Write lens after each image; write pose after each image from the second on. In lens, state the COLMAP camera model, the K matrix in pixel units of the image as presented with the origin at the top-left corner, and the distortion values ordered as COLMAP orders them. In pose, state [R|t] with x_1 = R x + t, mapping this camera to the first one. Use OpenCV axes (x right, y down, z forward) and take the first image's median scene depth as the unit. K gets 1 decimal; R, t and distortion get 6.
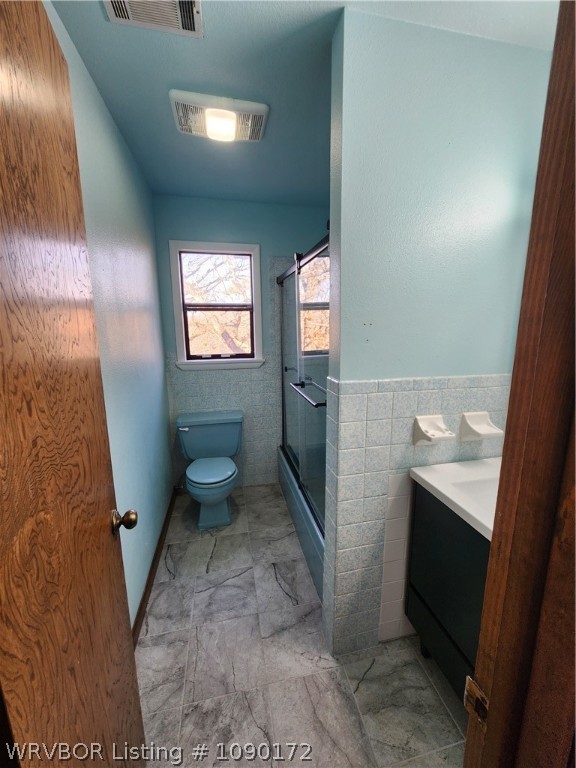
lens RADIAL K [[311.5, 0, 293.0], [0, 311.5, 381.6], [0, 0, 1]] dist [0.011644, -0.007832]
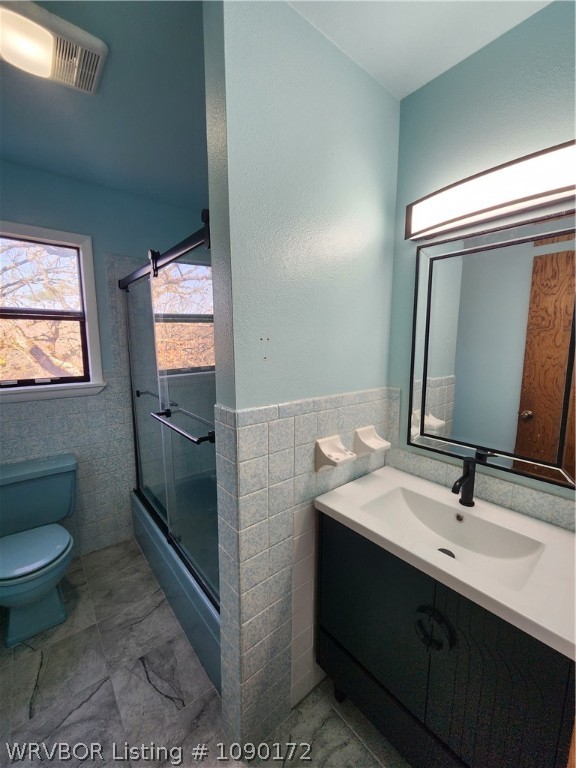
lens RADIAL K [[311.5, 0, 293.0], [0, 311.5, 381.6], [0, 0, 1]] dist [0.011644, -0.007832]
pose [[0.888418, -0.052696, 0.456001, -0.049472], [0.074838, 0.996725, -0.030622, -0.024632], [-0.452894, 0.061331, 0.889452, 0.144219]]
